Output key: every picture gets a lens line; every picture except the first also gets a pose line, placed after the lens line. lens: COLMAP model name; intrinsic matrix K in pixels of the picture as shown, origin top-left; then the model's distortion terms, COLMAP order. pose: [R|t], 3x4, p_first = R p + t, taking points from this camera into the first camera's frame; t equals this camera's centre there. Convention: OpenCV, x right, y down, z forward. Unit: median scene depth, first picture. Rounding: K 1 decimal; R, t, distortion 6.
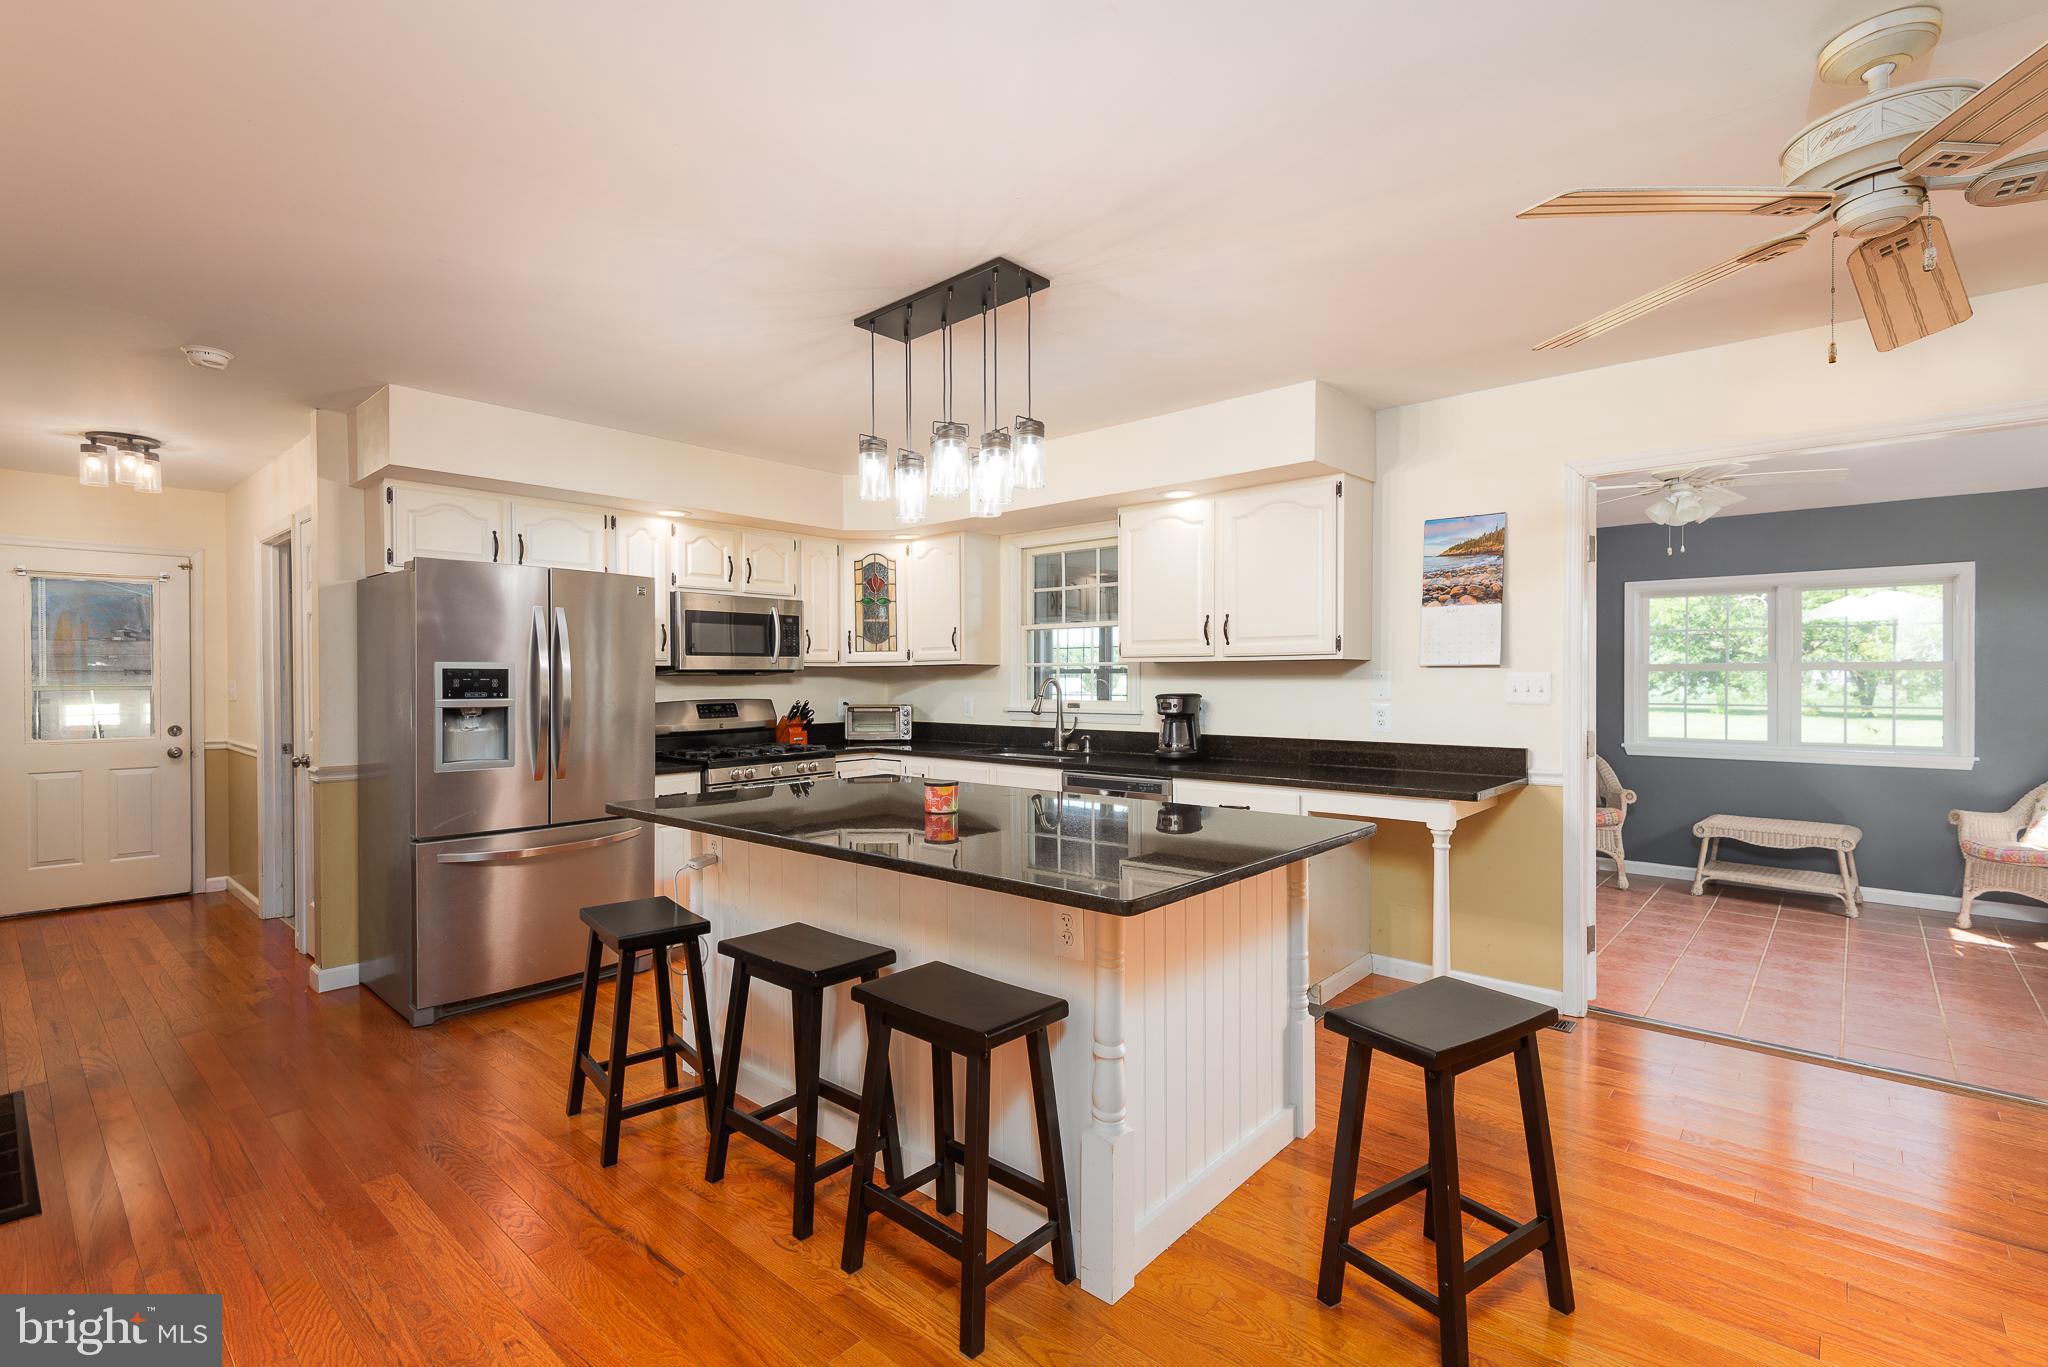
lens RADIAL K [[926.8, 0, 1028.9], [0, 926.8, 681.4], [0, 0, 1]] dist [0.027443, -0.011126]
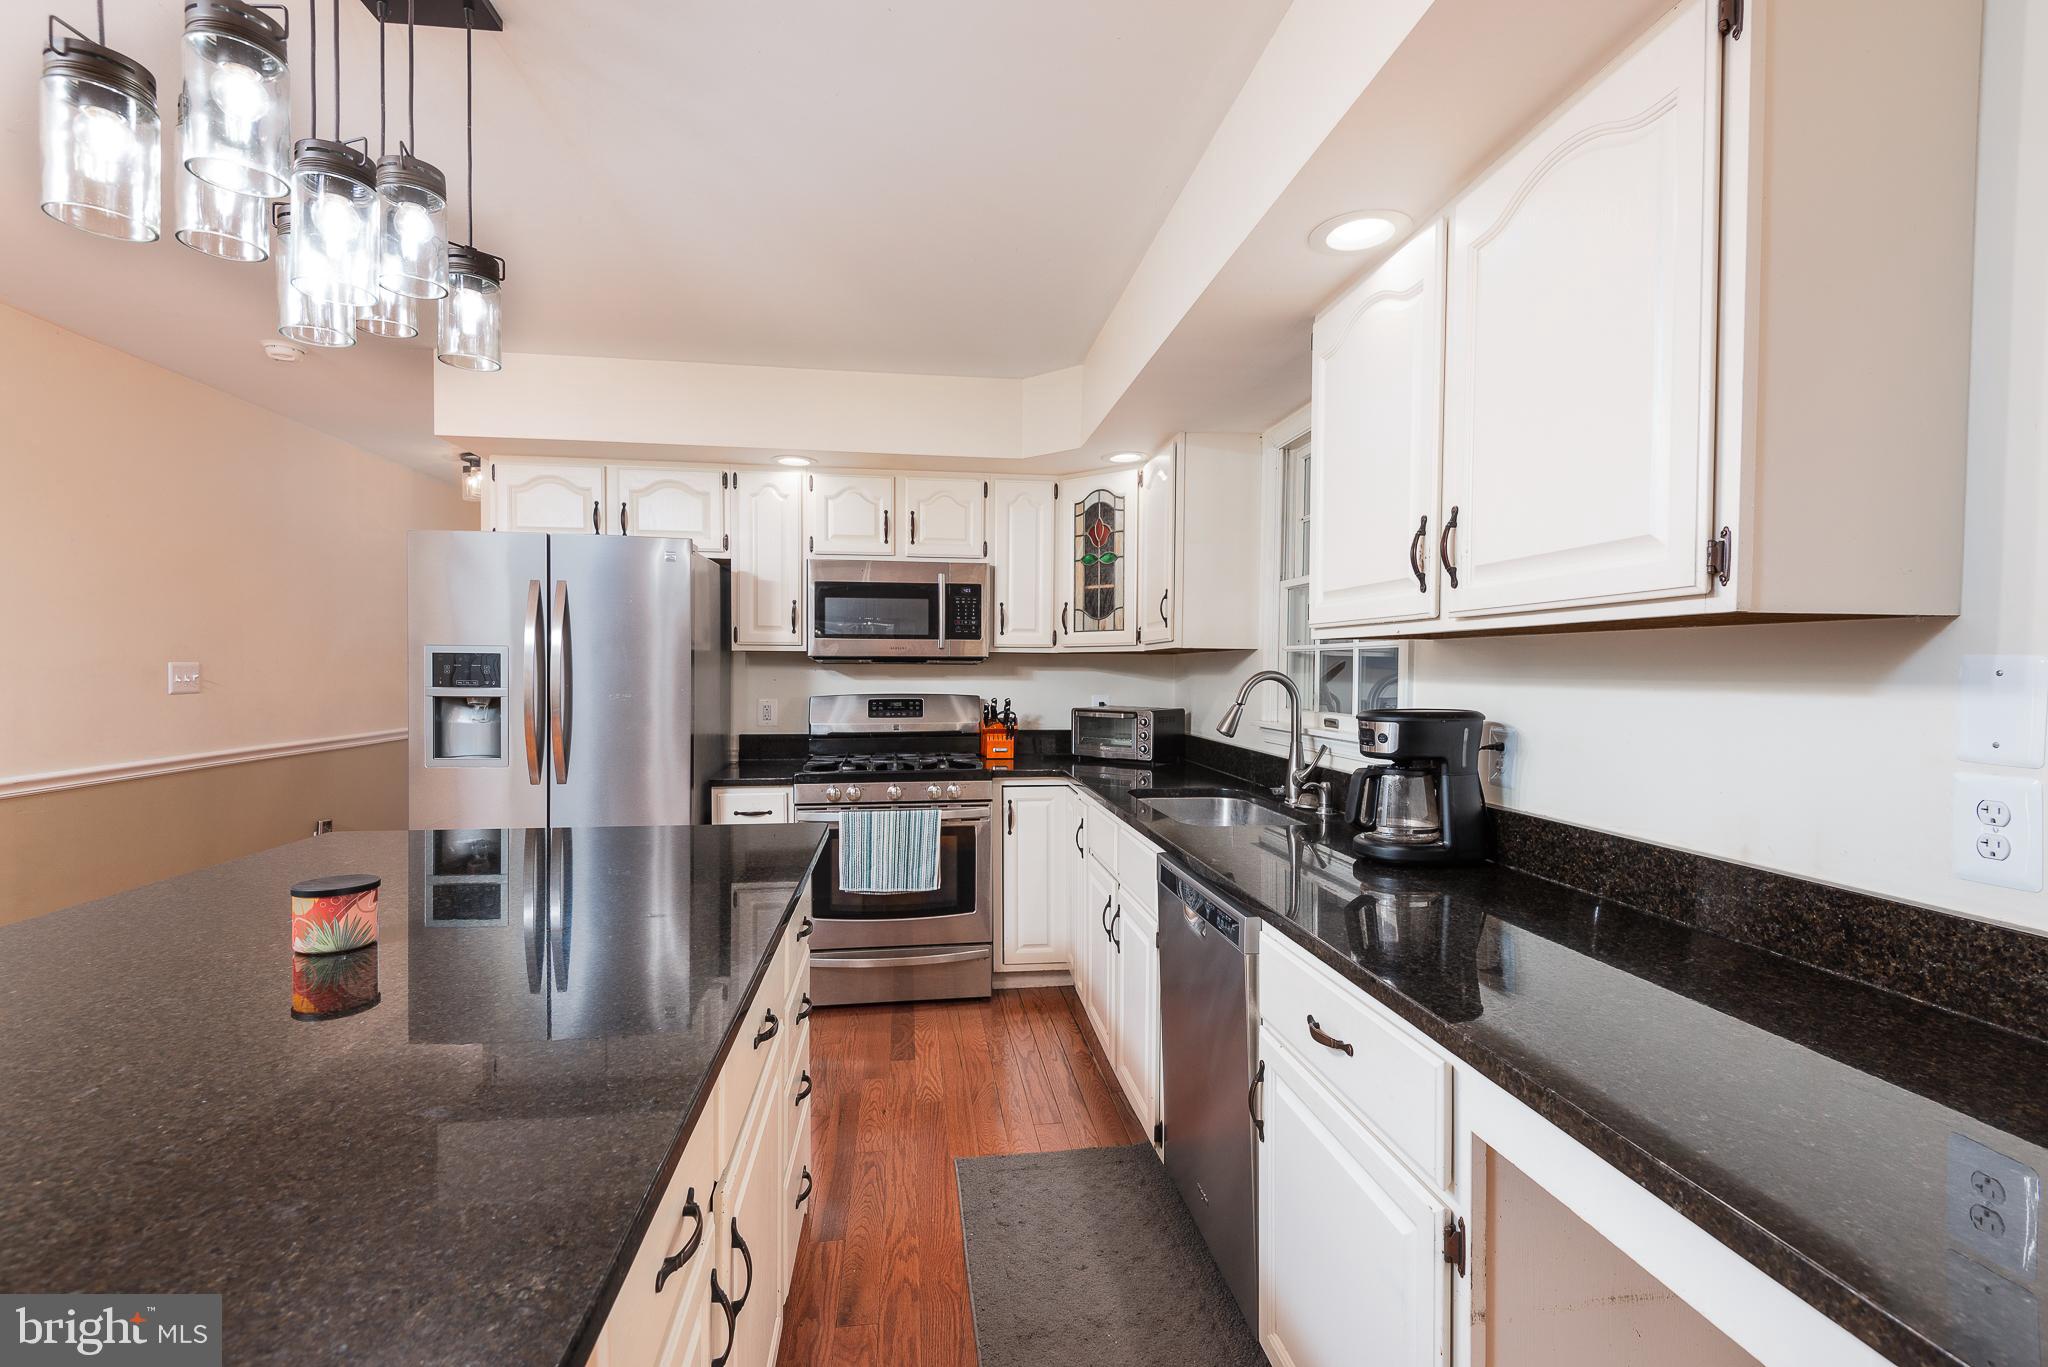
lens RADIAL K [[926.8, 0, 1029.5], [0, 926.8, 700.7], [0, 0, 1]] dist [0.027443, -0.011126]
pose [[0.762268, 0.029642, -0.646582, 0.265827], [-0.011308, 0.999408, 0.032485, -0.002232], [0.647162, -0.017451, 0.762152, 0.467126]]
